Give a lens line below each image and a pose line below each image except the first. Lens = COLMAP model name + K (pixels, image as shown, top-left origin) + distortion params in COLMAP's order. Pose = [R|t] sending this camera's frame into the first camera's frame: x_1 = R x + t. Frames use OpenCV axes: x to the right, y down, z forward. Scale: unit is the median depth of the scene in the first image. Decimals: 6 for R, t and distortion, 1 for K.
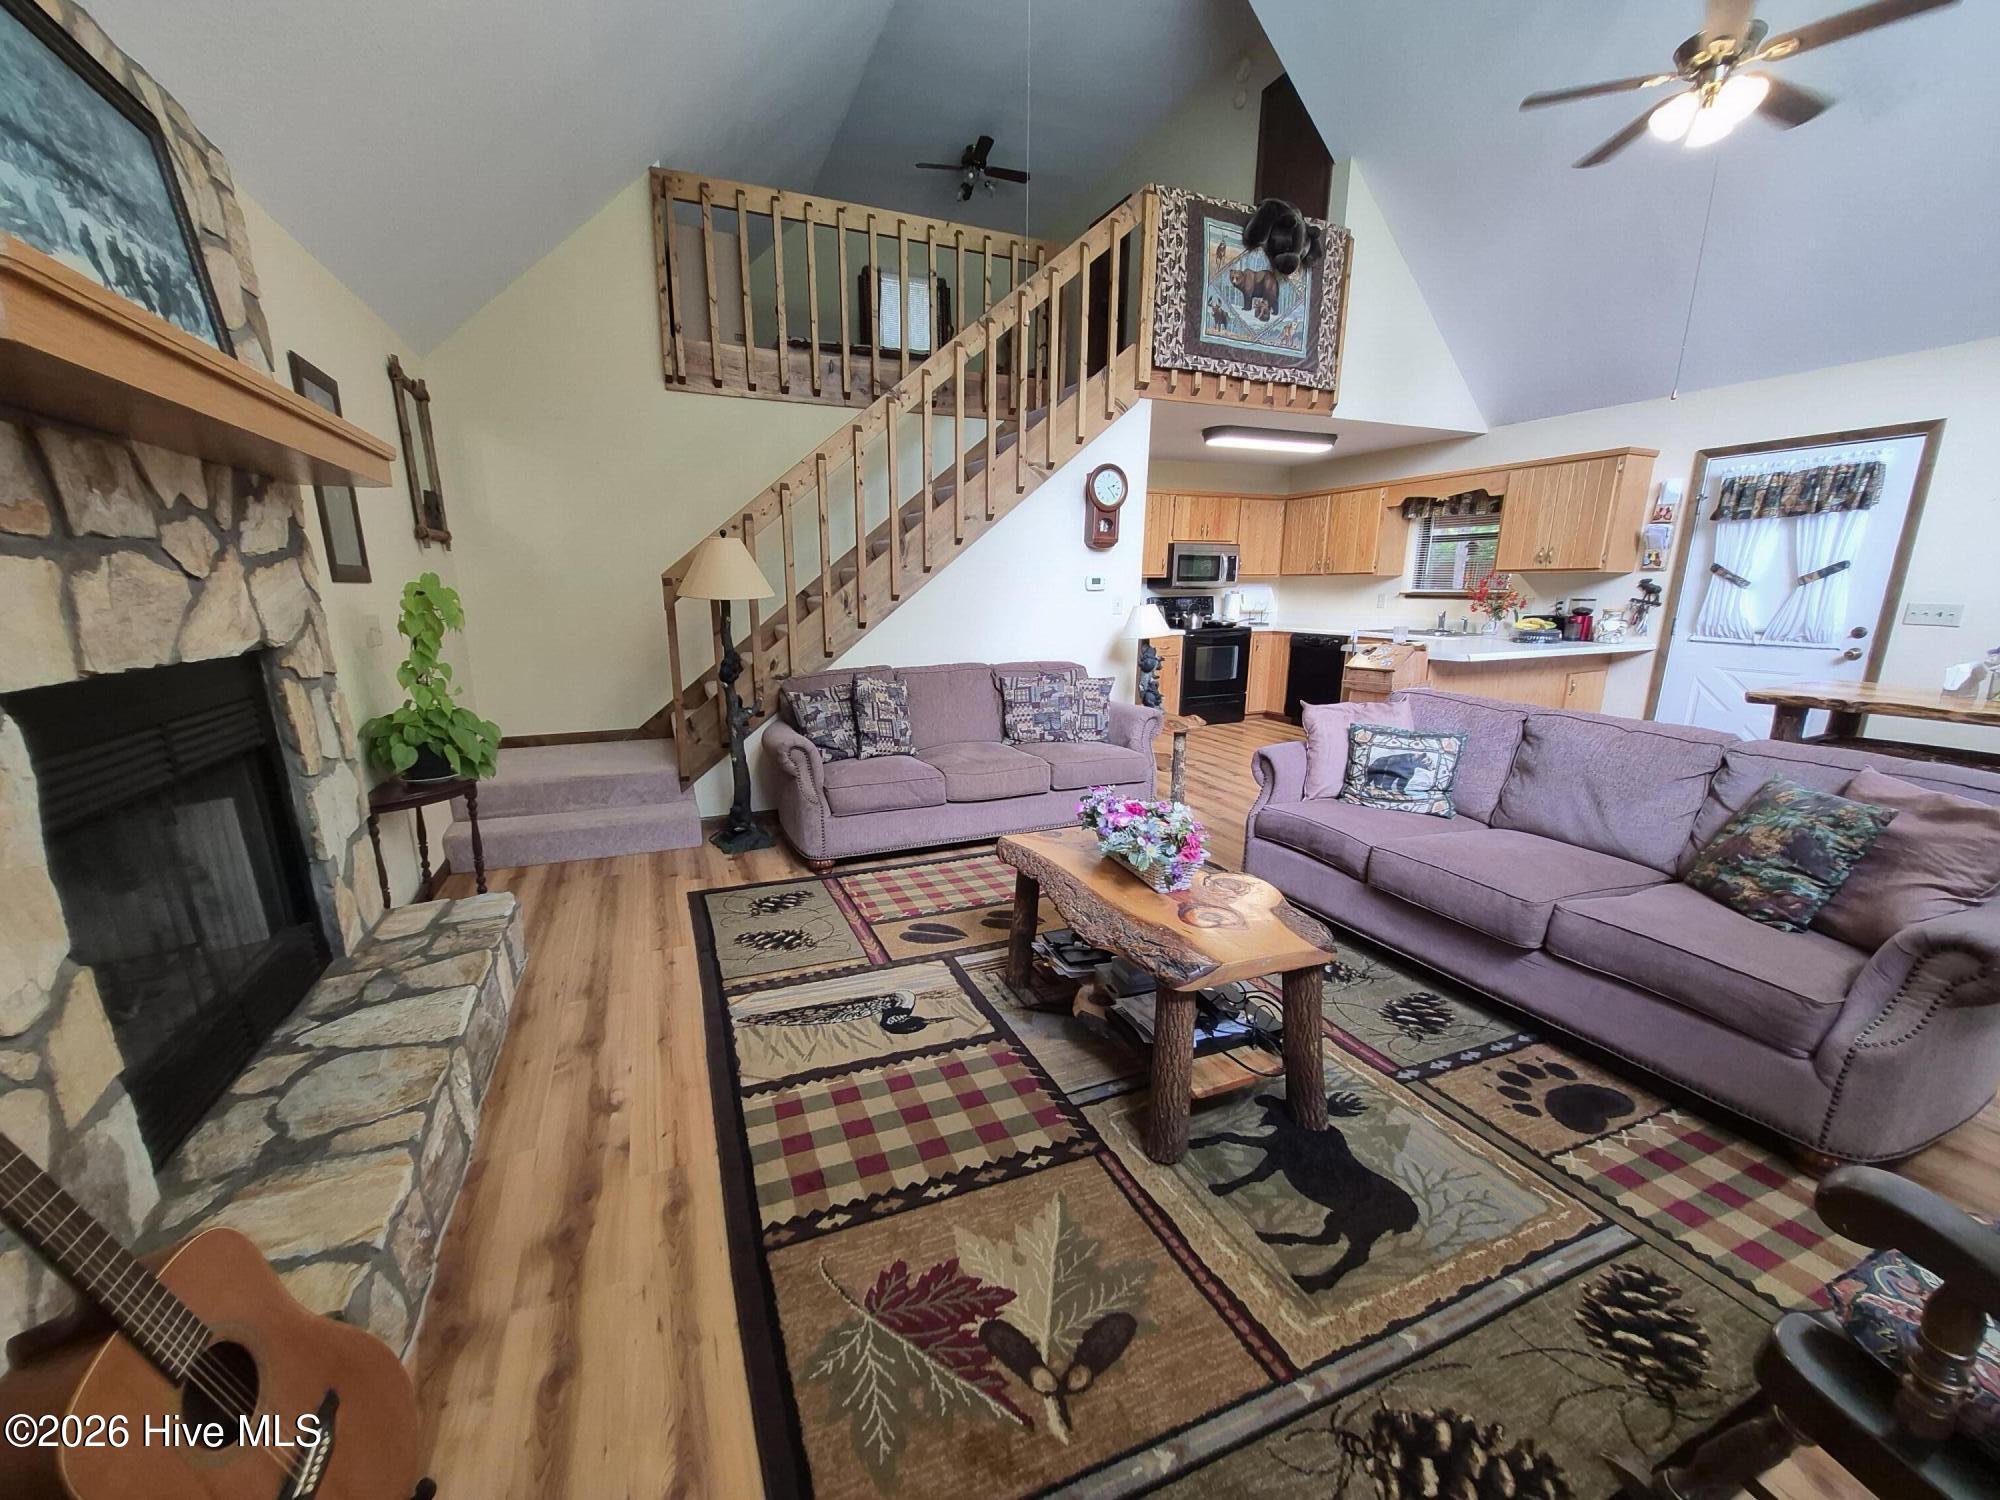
lens RADIAL K [[777.2, 0, 975.7], [0, 777.2, 776.0], [0, 0, 1]] dist [0.002226, -0.003451]
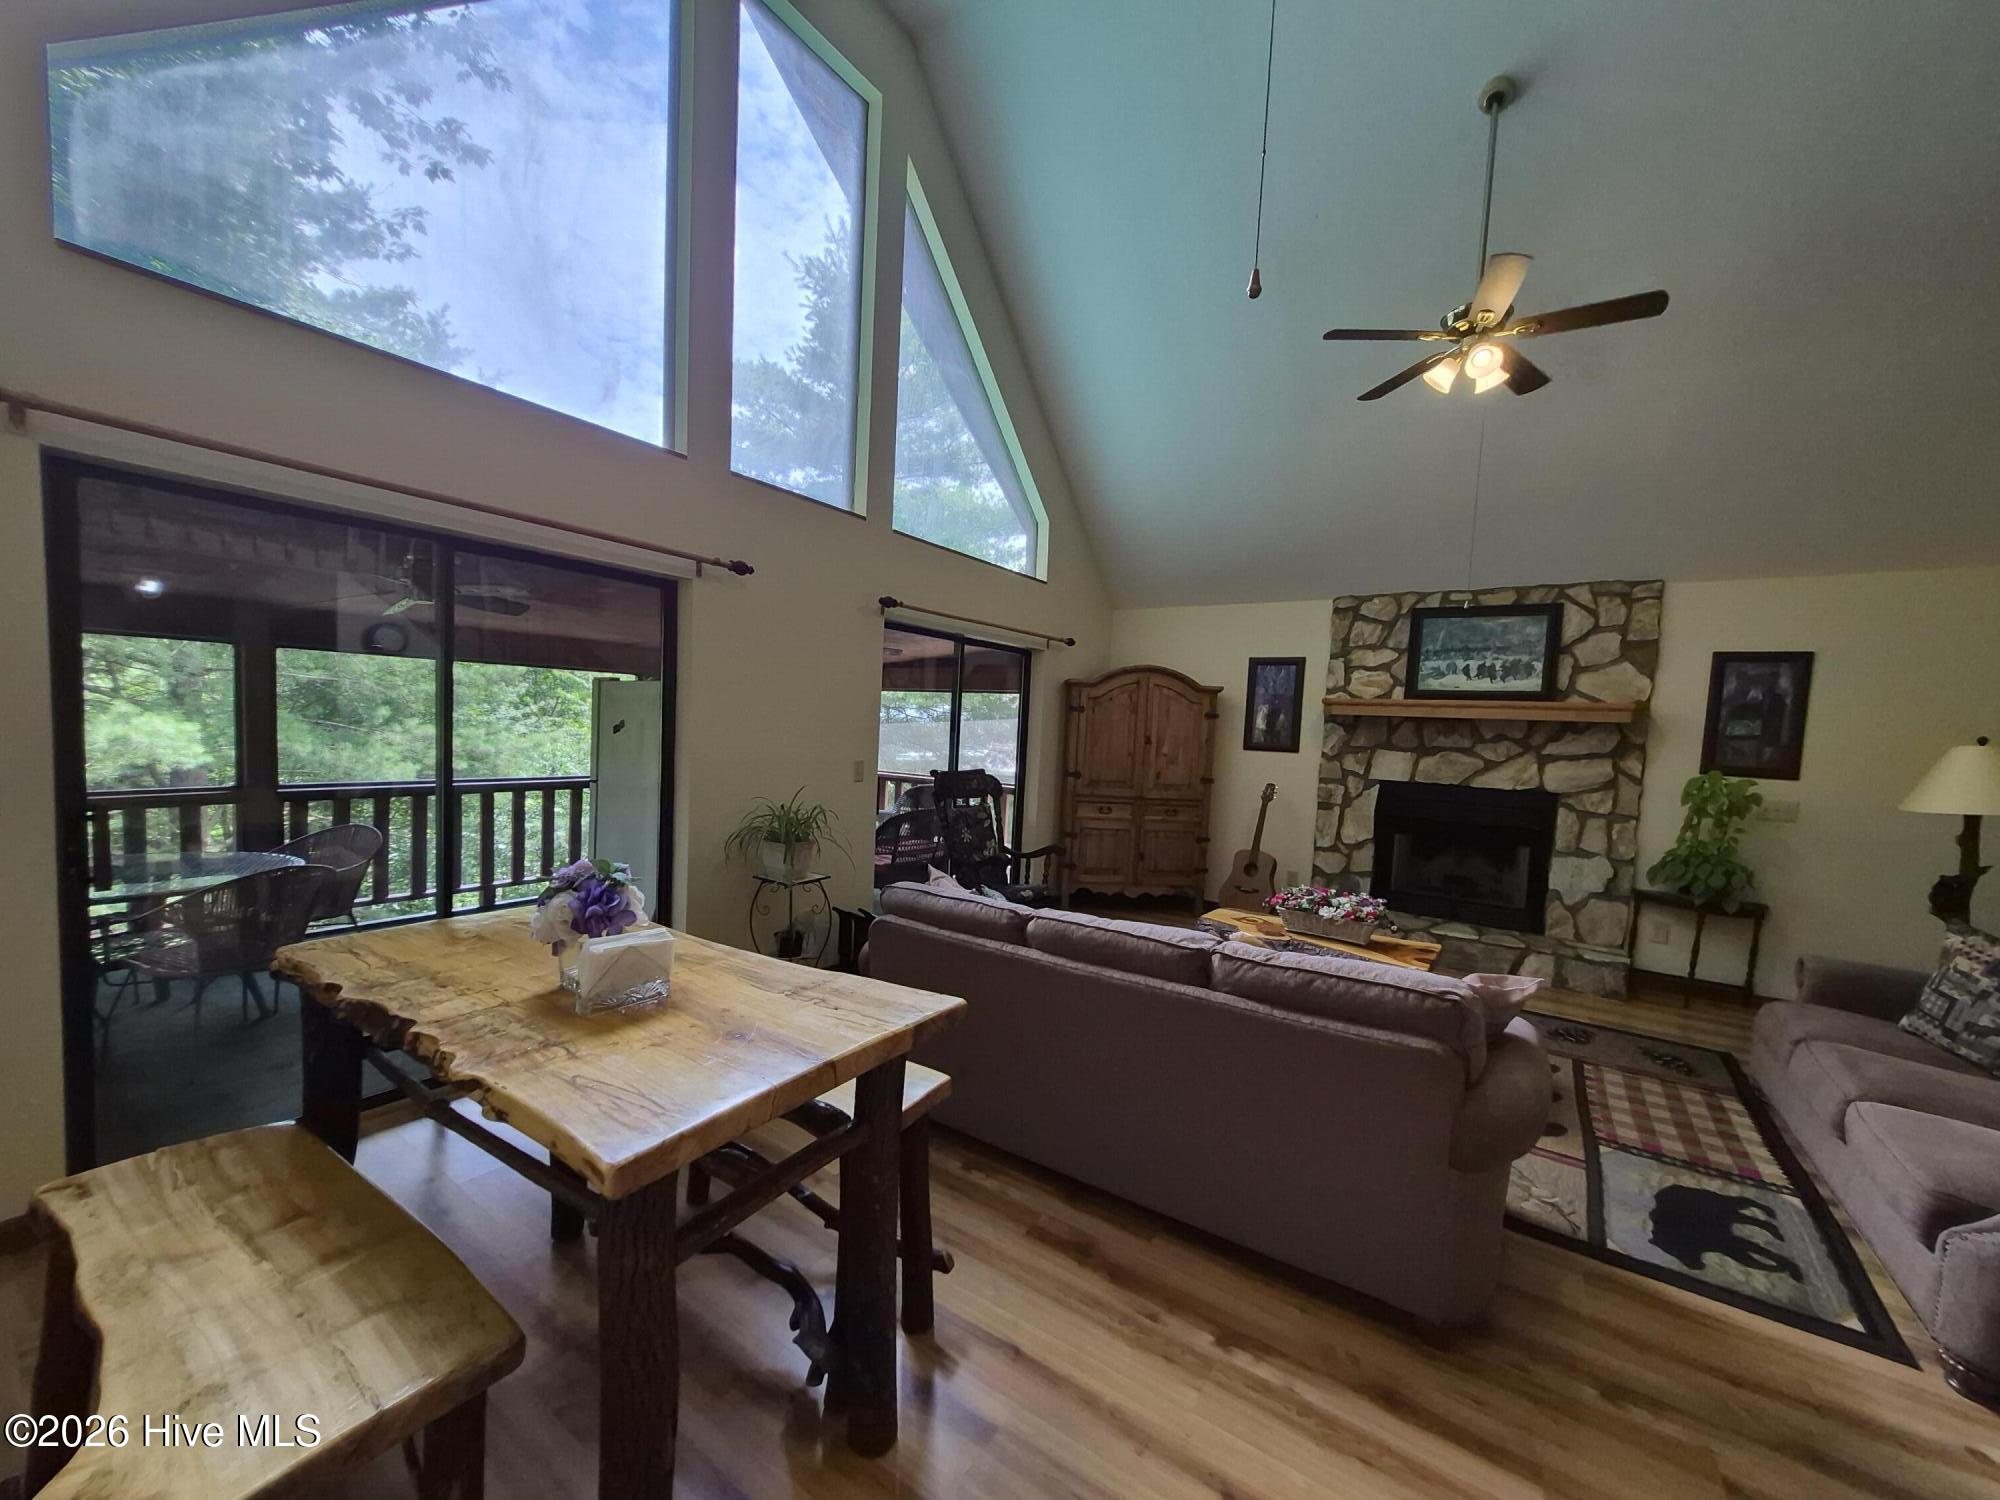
lens RADIAL K [[777.2, 0, 975.7], [0, 777.2, 776.0], [0, 0, 1]] dist [0.002226, -0.003451]
pose [[-0.848172, -0.001227, -0.529720, 1.047713], [-0.171683, 0.946656, 0.272702, -0.315986], [0.501128, 0.322242, -0.803138, 1.133875]]
